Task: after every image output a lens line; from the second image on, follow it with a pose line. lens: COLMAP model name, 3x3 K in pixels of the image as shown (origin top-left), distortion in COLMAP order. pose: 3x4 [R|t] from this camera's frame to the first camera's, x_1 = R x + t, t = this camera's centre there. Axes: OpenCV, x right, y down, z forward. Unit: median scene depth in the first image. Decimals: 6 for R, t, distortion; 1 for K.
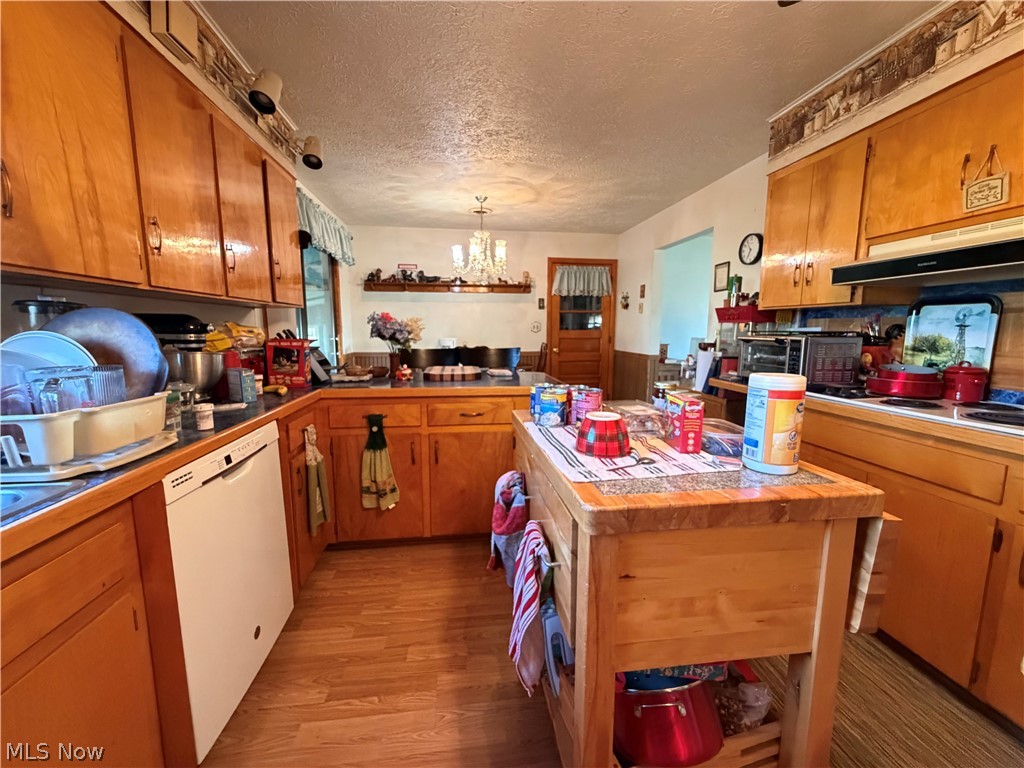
lens RADIAL K [[408.1, 0, 509.2], [0, 408.1, 385.6], [0, 0, 1]] dist [-0.000488, -0.000238]
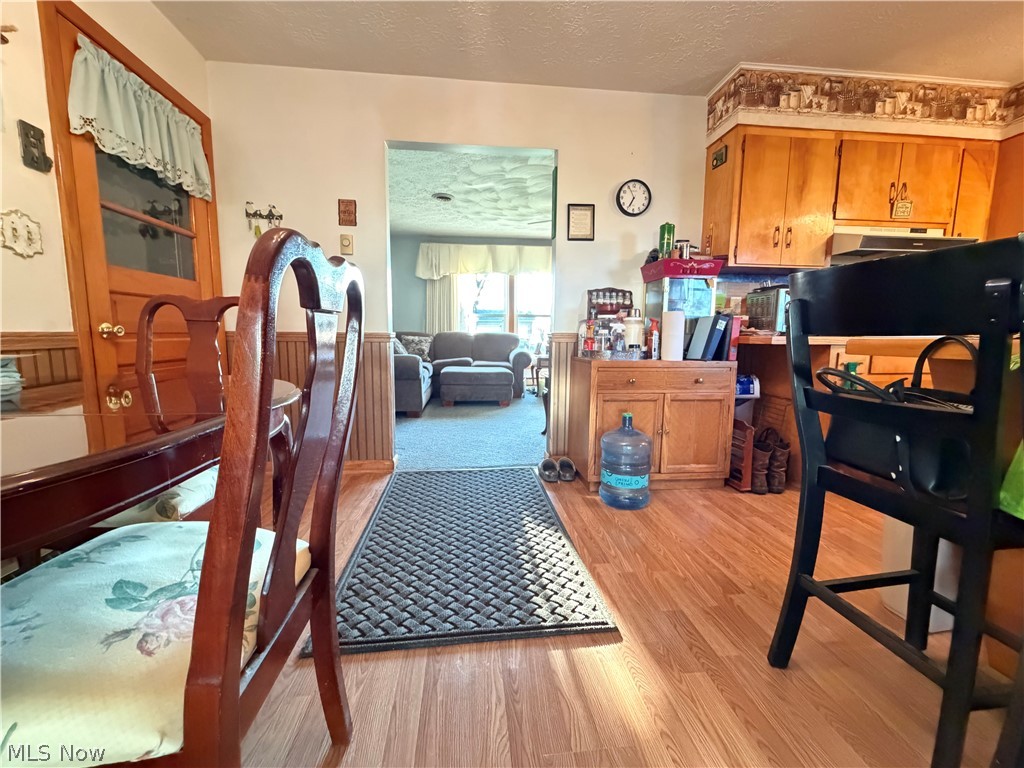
lens RADIAL K [[408.1, 0, 507.4], [0, 408.1, 382.0], [0, 0, 1]] dist [-0.000488, -0.000238]
pose [[0.031187, -0.116256, 0.992730, -0.497515], [0.131771, 0.985022, 0.111214, -0.118117], [-0.990789, 0.127344, 0.046039, 1.927642]]
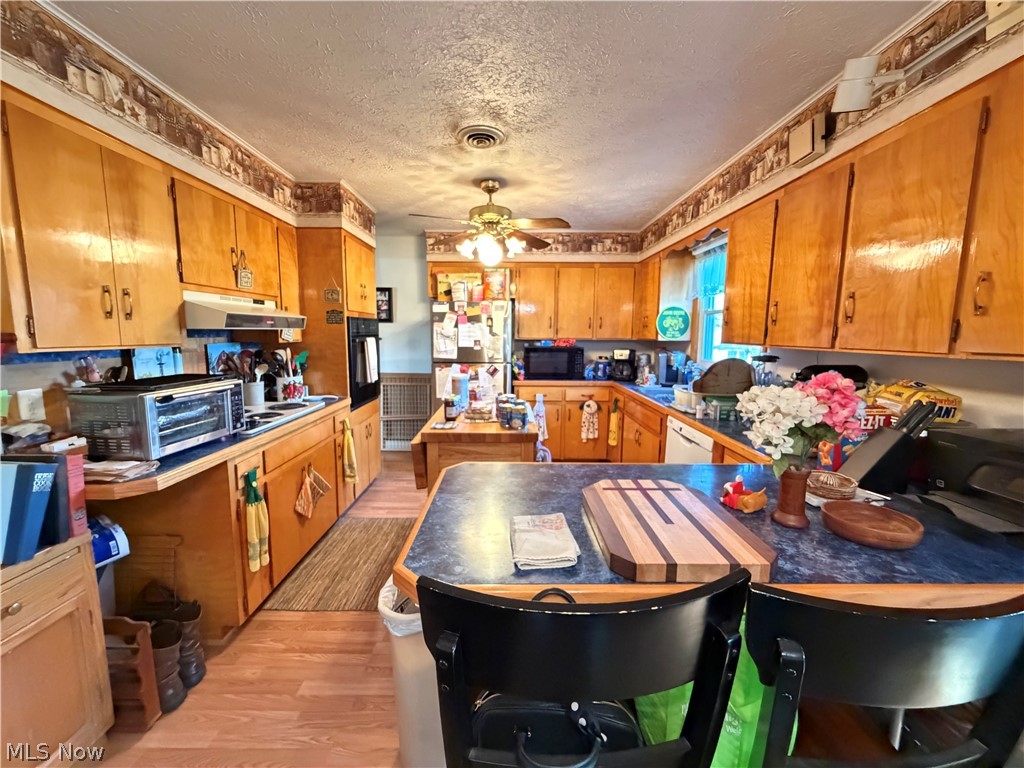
lens RADIAL K [[408.1, 0, 509.5], [0, 408.1, 383.3], [0, 0, 1]] dist [-0.000488, -0.000238]
pose [[-0.991734, -0.024539, 0.125944, -0.047955], [0.009121, 0.965578, 0.259952, -0.348514], [-0.127988, 0.258952, -0.957373, 1.796982]]
